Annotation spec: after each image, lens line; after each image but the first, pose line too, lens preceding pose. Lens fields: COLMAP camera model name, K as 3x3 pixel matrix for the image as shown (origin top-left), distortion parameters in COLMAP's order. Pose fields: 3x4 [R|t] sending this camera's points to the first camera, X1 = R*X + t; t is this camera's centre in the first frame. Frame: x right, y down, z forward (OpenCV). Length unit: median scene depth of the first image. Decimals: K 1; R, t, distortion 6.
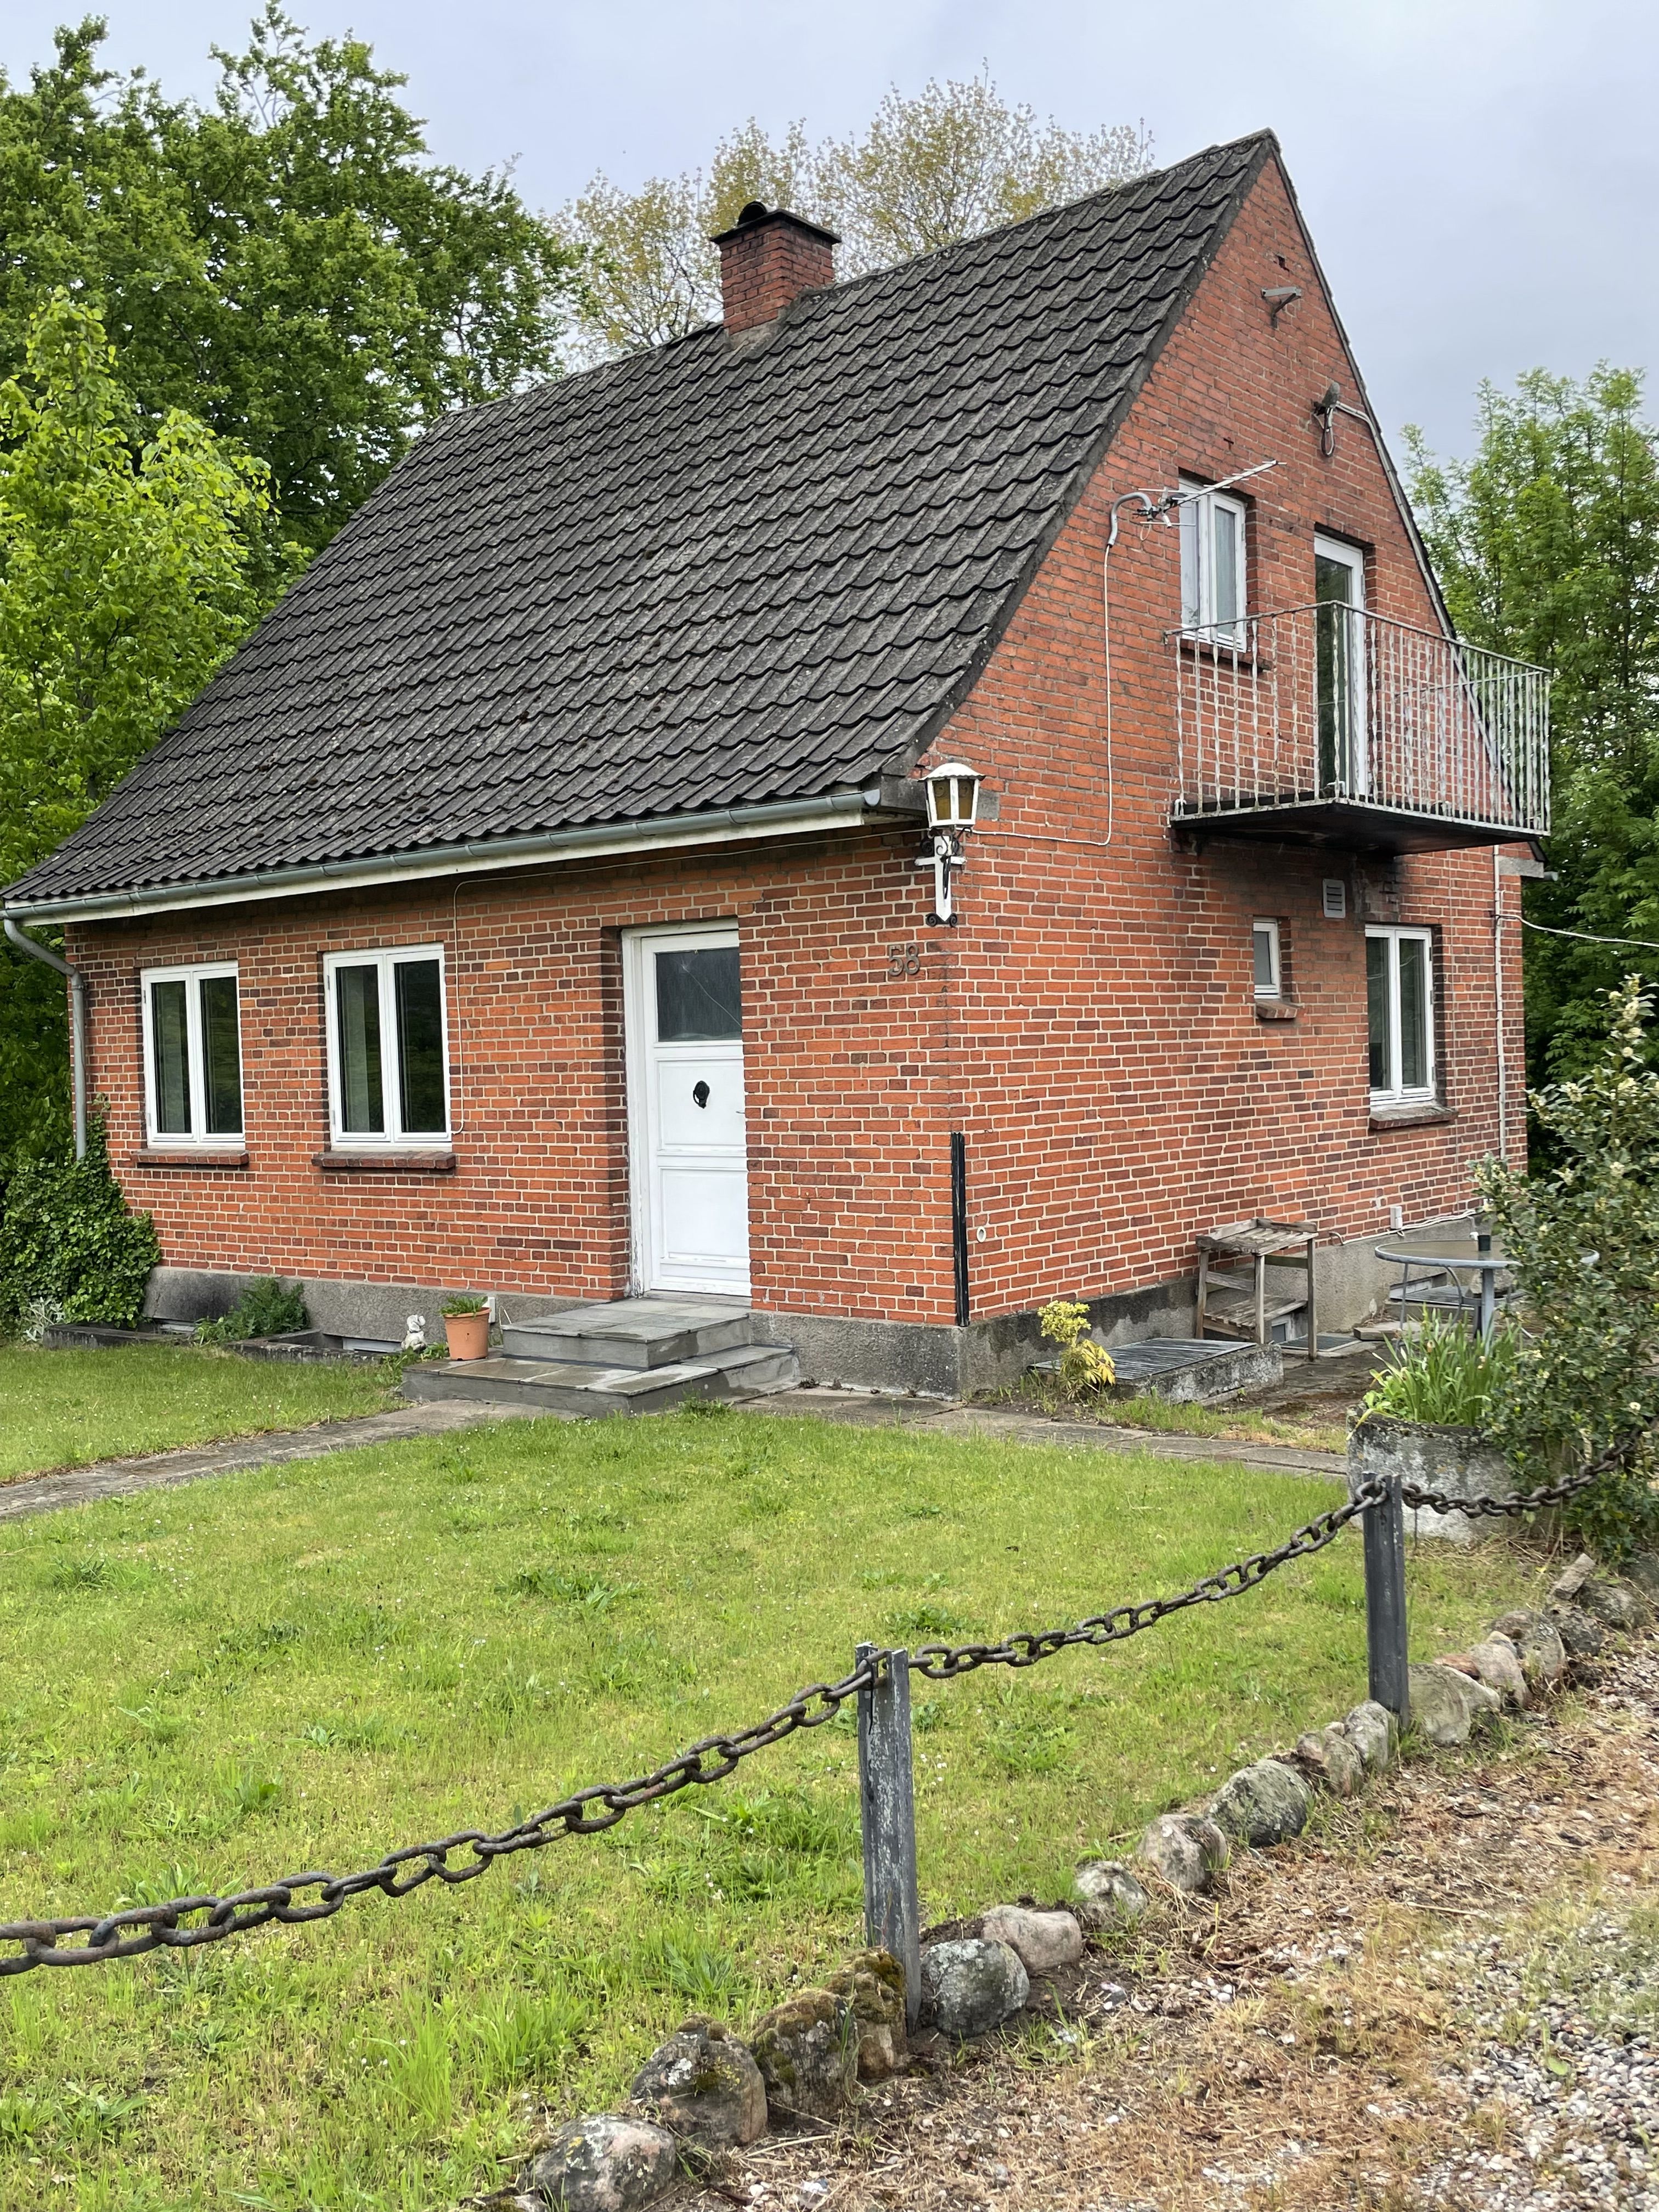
lens RADIAL K [[2014.1, 0, 829.5], [0, 2014.1, 1106.0], [0, 0, 1]] dist [0.007902, 0.002147]
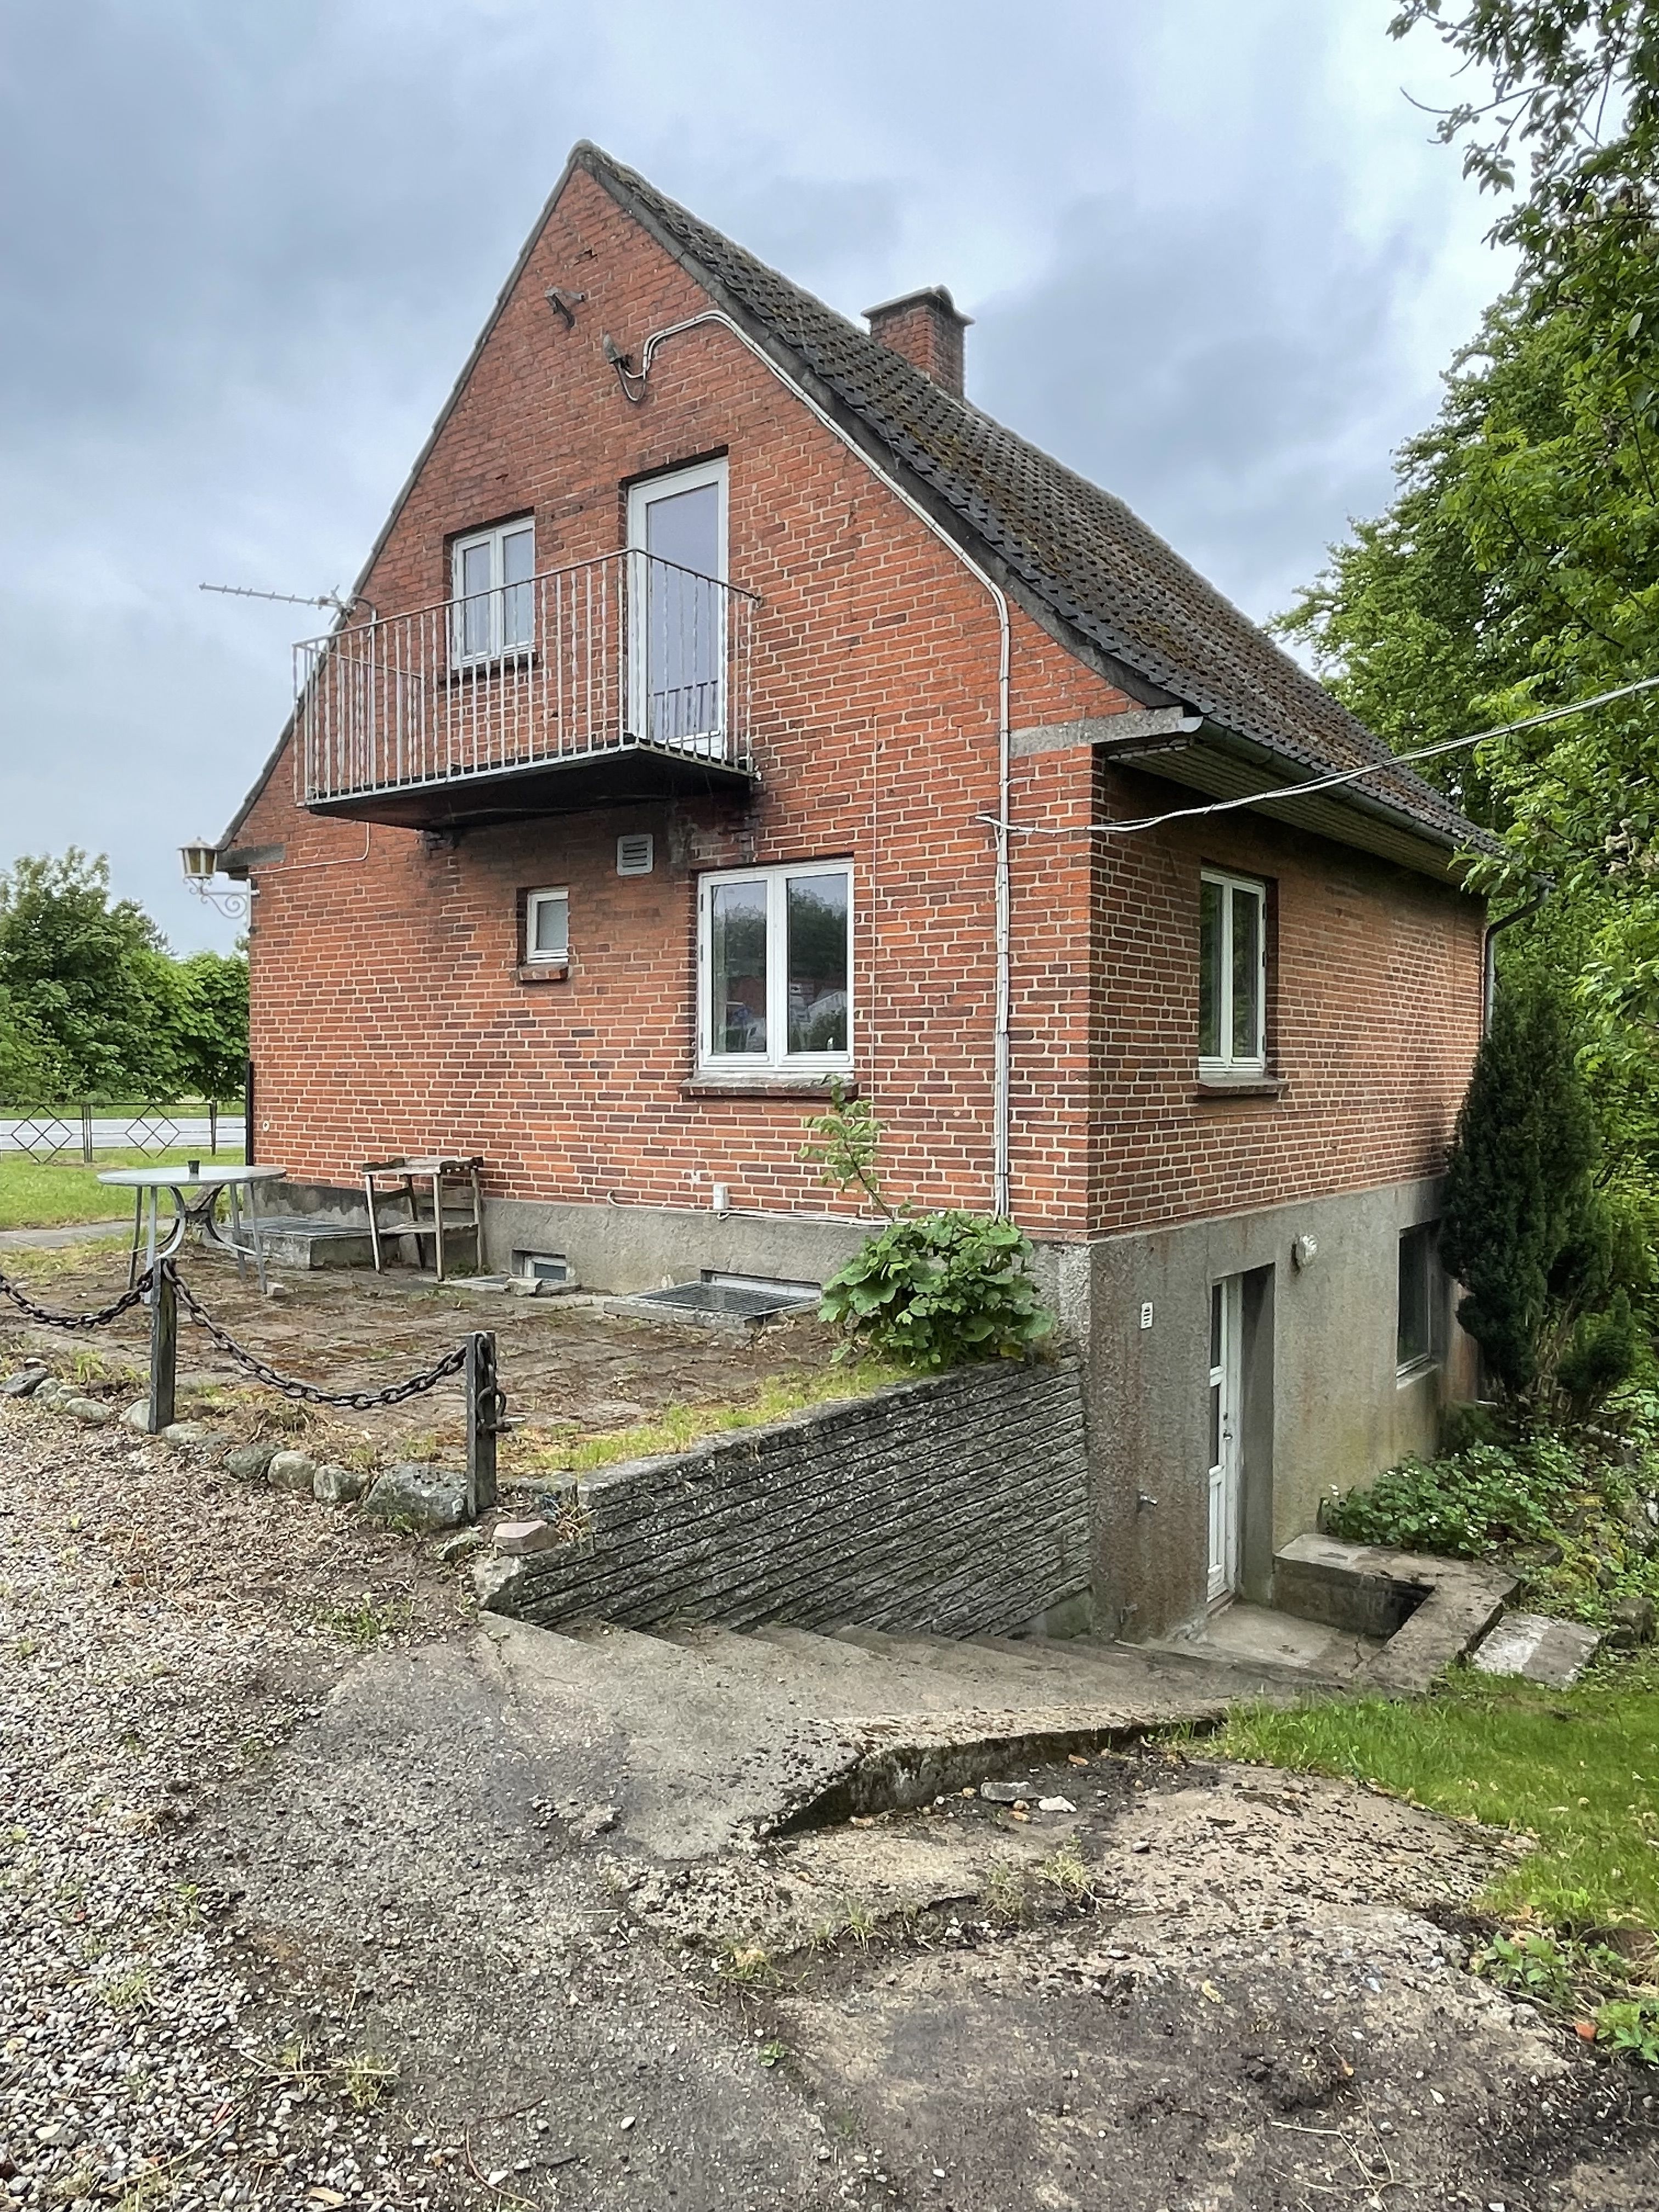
lens RADIAL K [[1521.4, 0, 829.0], [0, 1521.4, 1058.3], [0, 0, 1]] dist [-0.004507, -0.000641]
pose [[0.062944, 0.036635, -0.997344, 1.144106], [-0.023258, 0.999108, 0.035232, -0.037246], [0.997746, 0.020979, 0.063740, 1.205883]]
